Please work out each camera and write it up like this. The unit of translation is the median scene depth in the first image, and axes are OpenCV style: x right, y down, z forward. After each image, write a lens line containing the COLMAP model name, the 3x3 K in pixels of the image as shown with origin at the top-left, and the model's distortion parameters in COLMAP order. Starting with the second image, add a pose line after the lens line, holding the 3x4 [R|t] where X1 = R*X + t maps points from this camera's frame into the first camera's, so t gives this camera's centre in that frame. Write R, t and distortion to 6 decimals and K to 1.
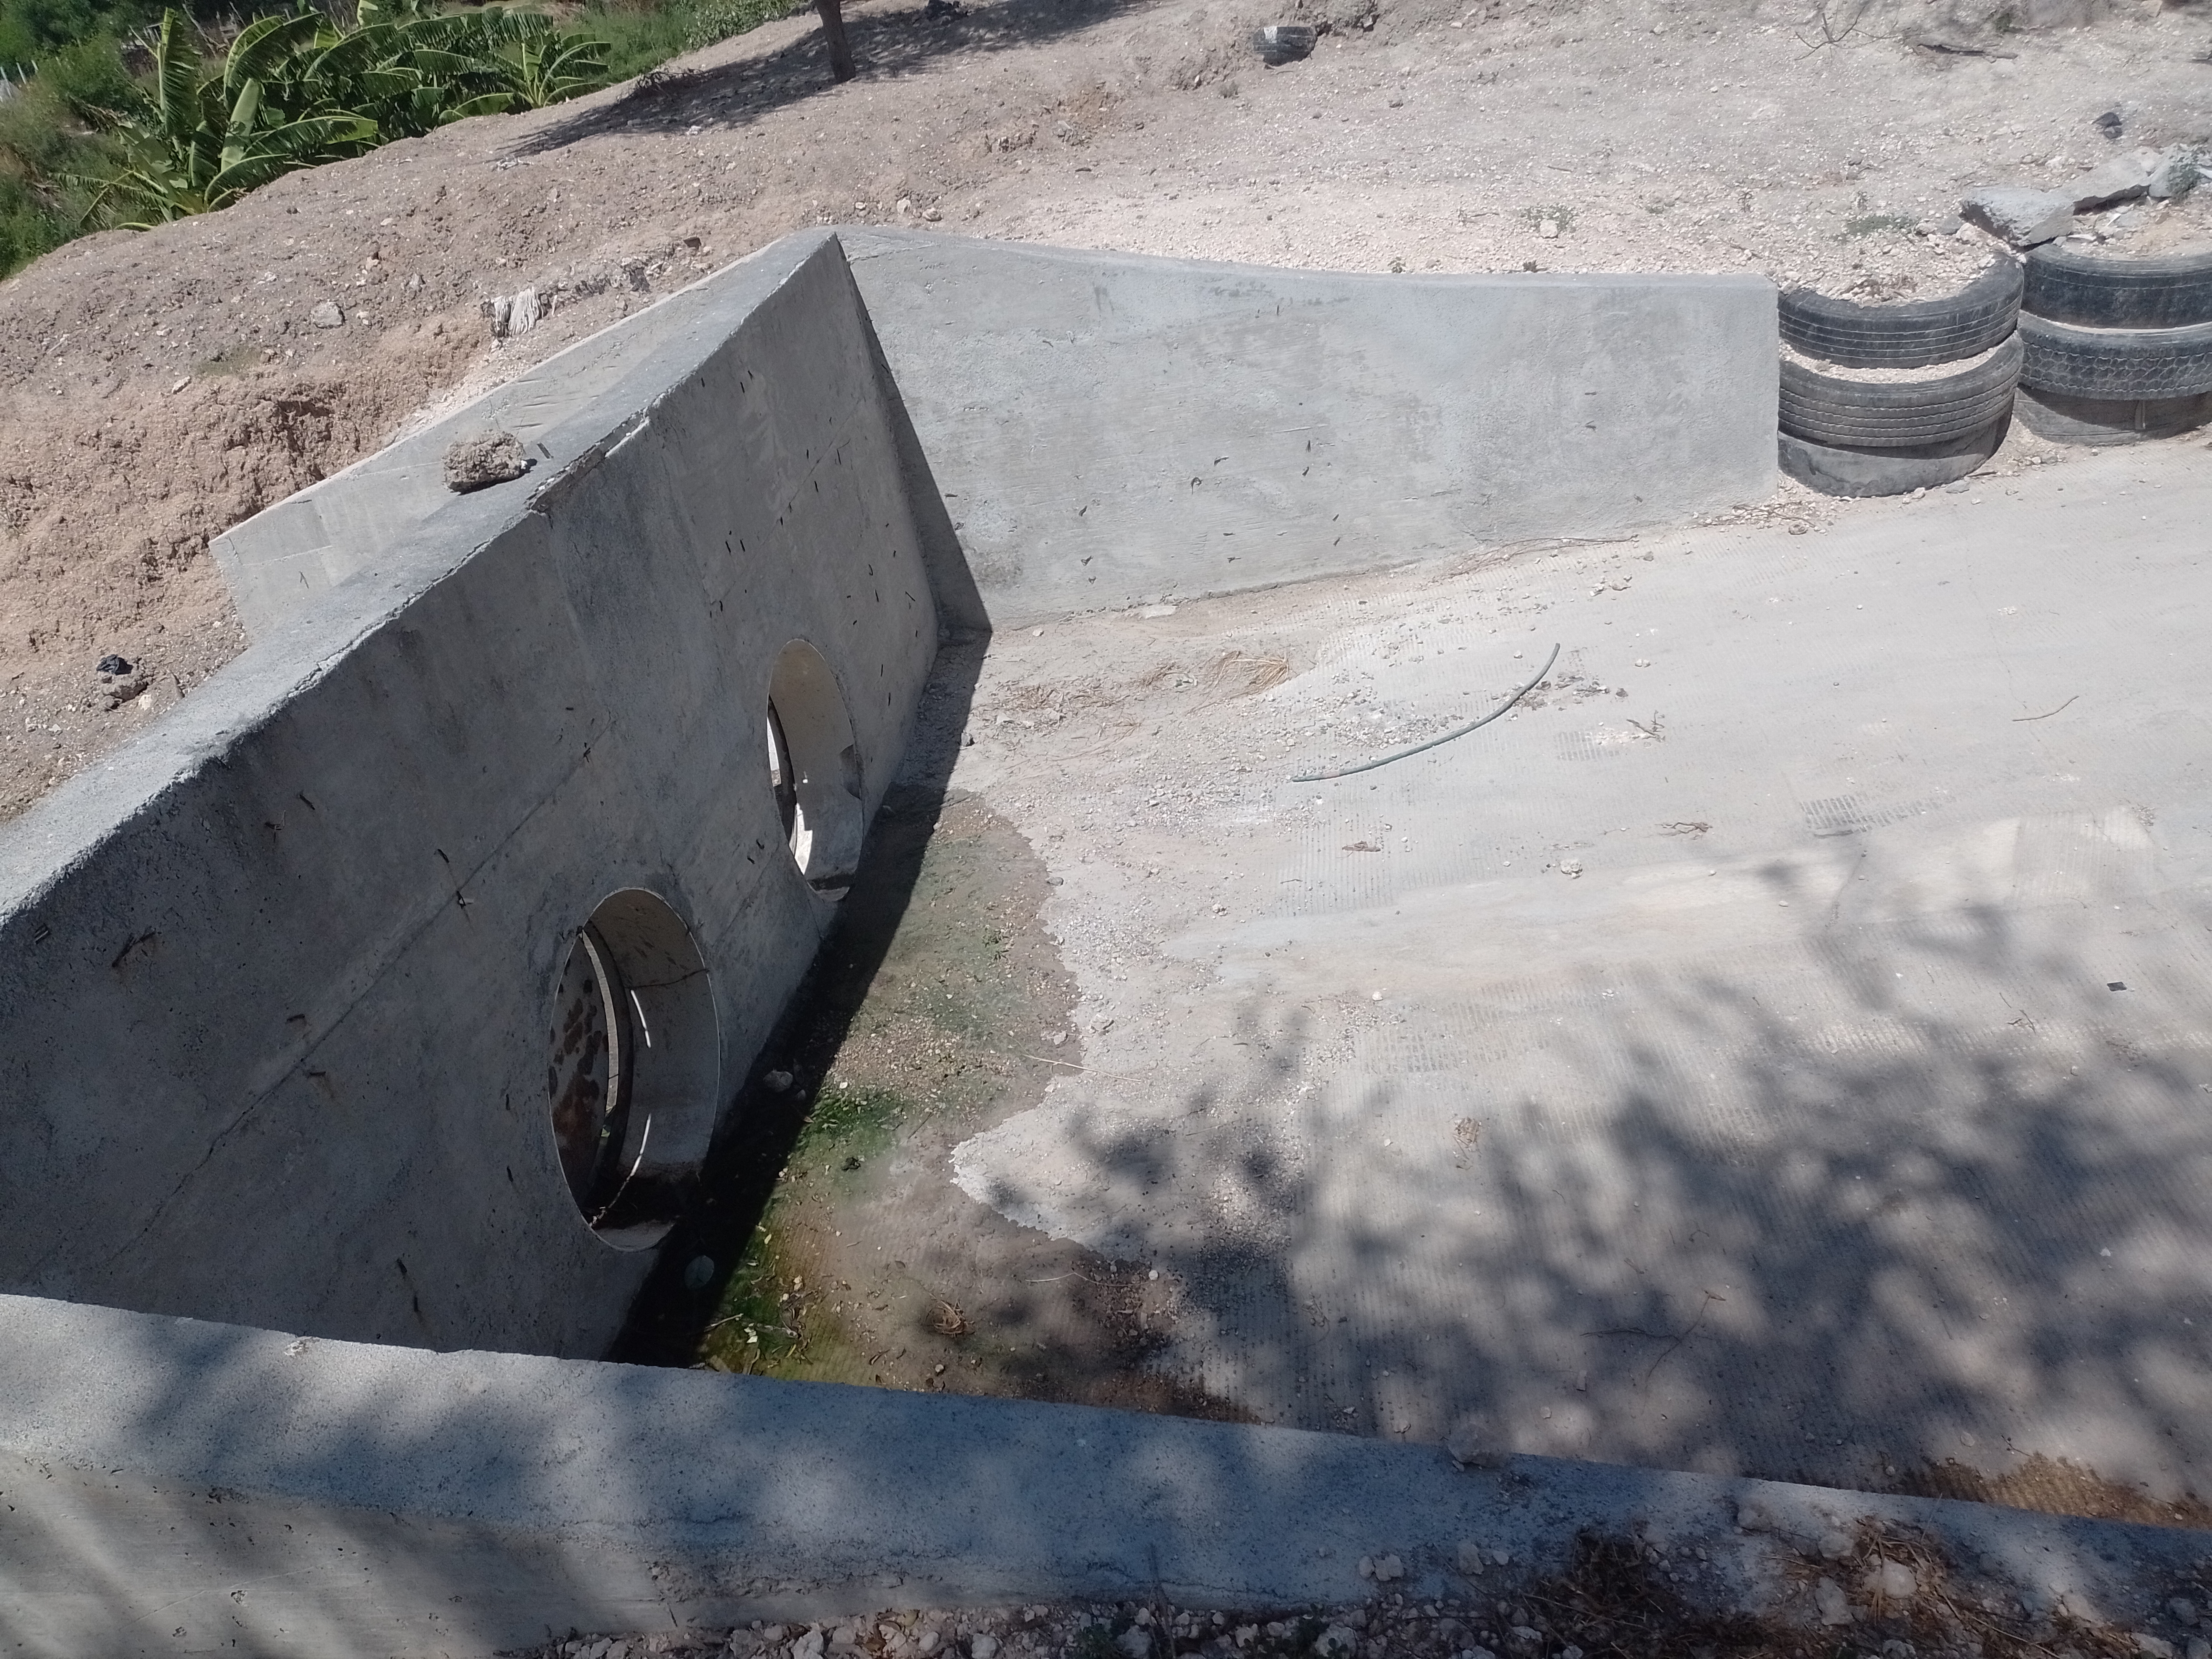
lens RADIAL K [[1636.0, 0, 1088.3], [0, 1636.0, 836.3], [0, 0, 1]] dist [0.062111, -0.075117]
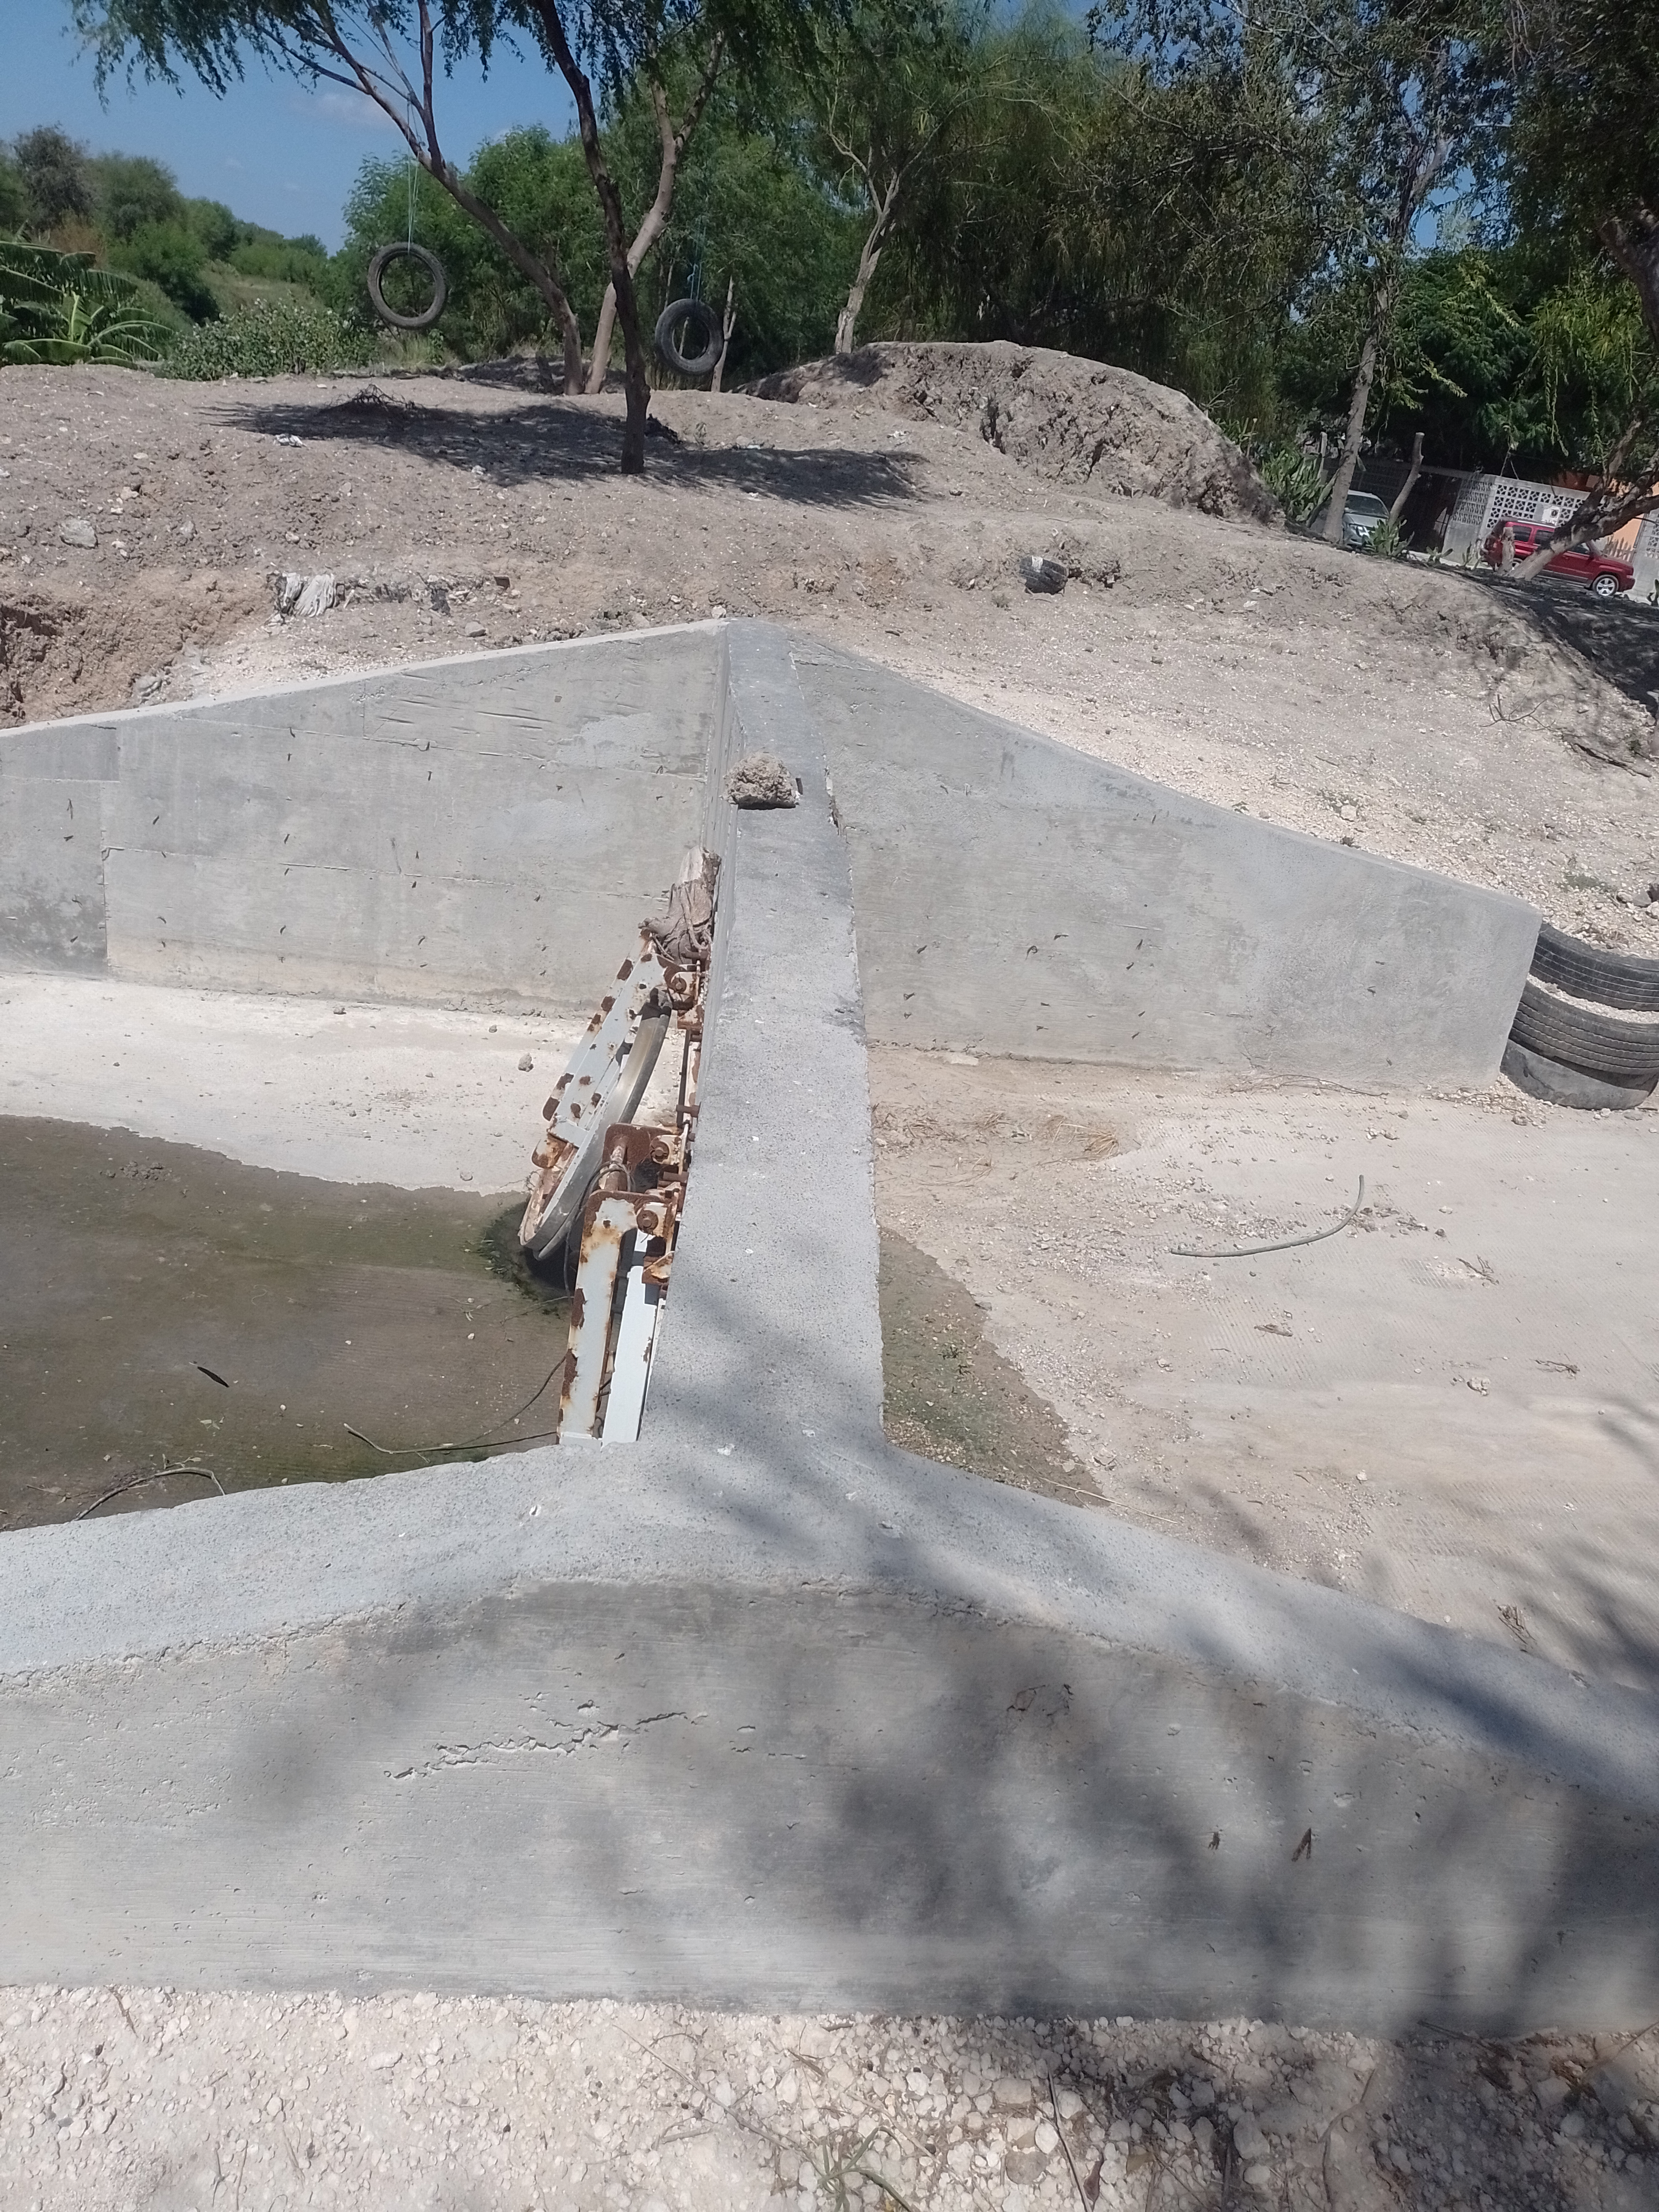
lens RADIAL K [[1636.0, 0, 840.4], [0, 1636.0, 1113.8], [0, 0, 1]] dist [0.062111, -0.075117]
pose [[0.937857, 0.218221, 0.269823, -0.309817], [-0.188350, 0.973142, -0.132362, 0.048119], [-0.291460, 0.073315, 0.953769, 0.042119]]
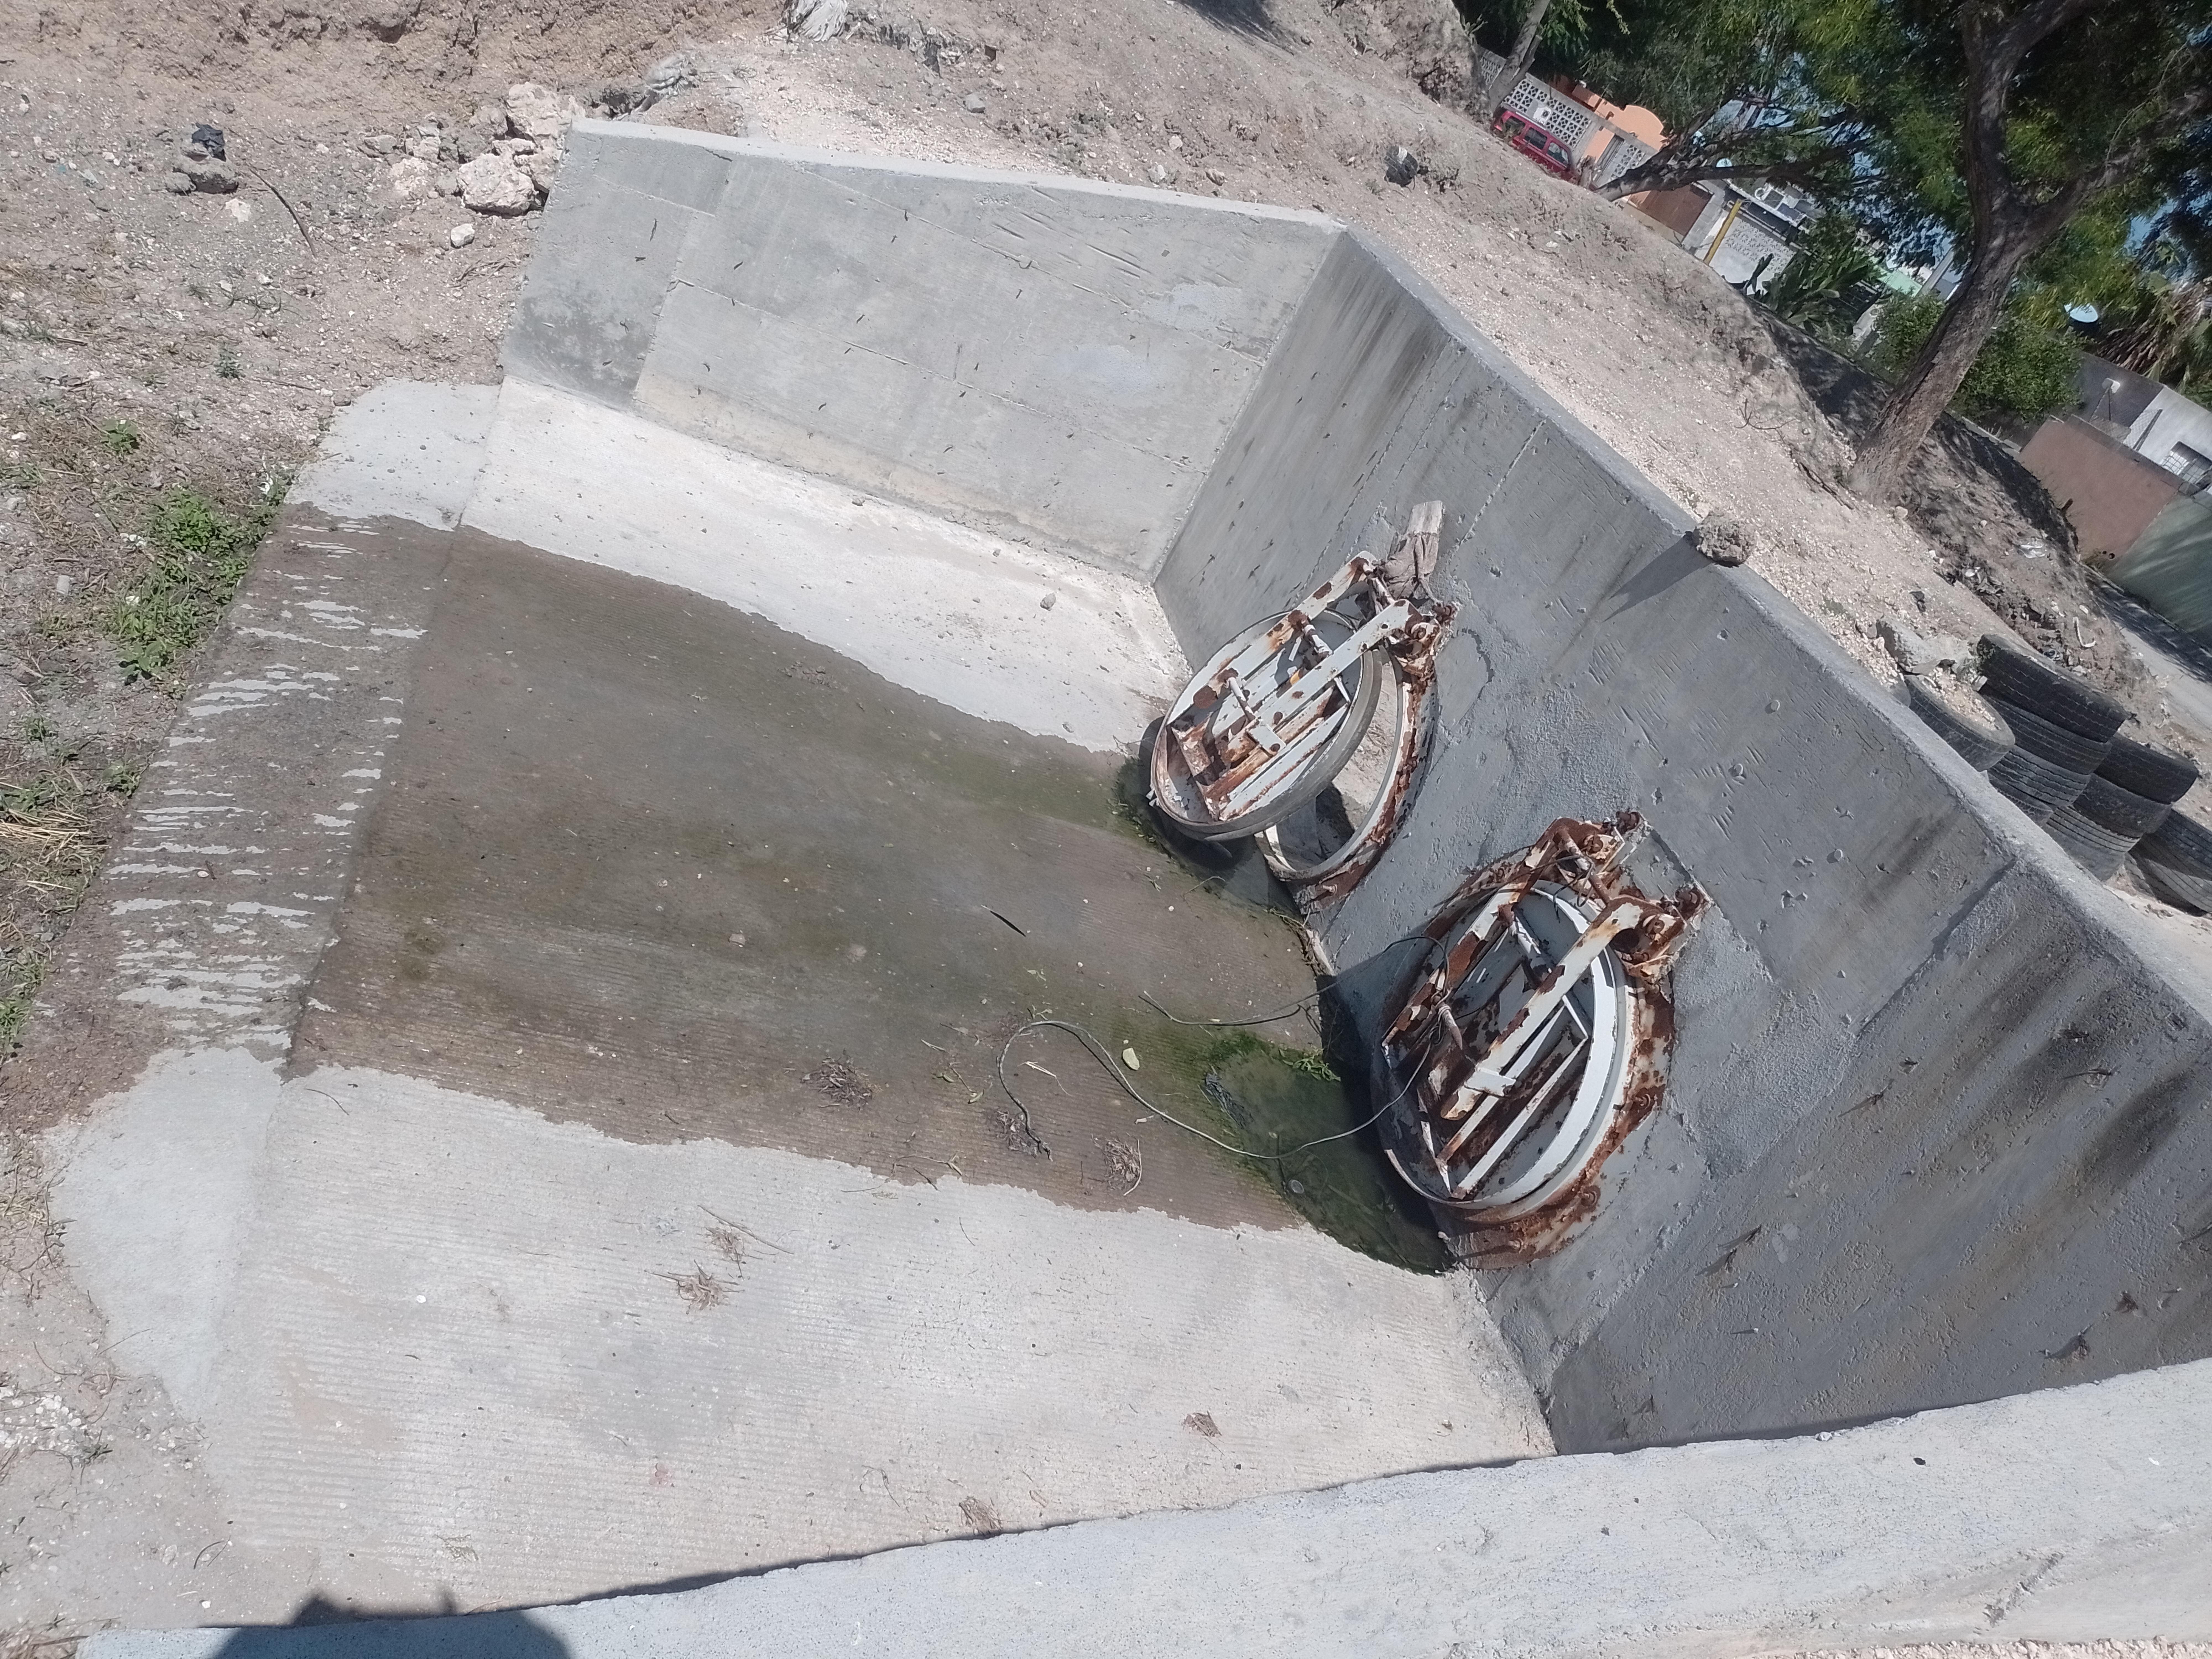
lens RADIAL K [[1636.0, 0, 1093.1], [0, 1636.0, 823.1], [0, 0, 1]] dist [0.062111, -0.075117]
pose [[0.767752, 0.325994, 0.551620, -0.714124], [-0.358589, 0.932061, -0.051736, 0.092915], [-0.531009, -0.158084, 0.832490, 0.154440]]
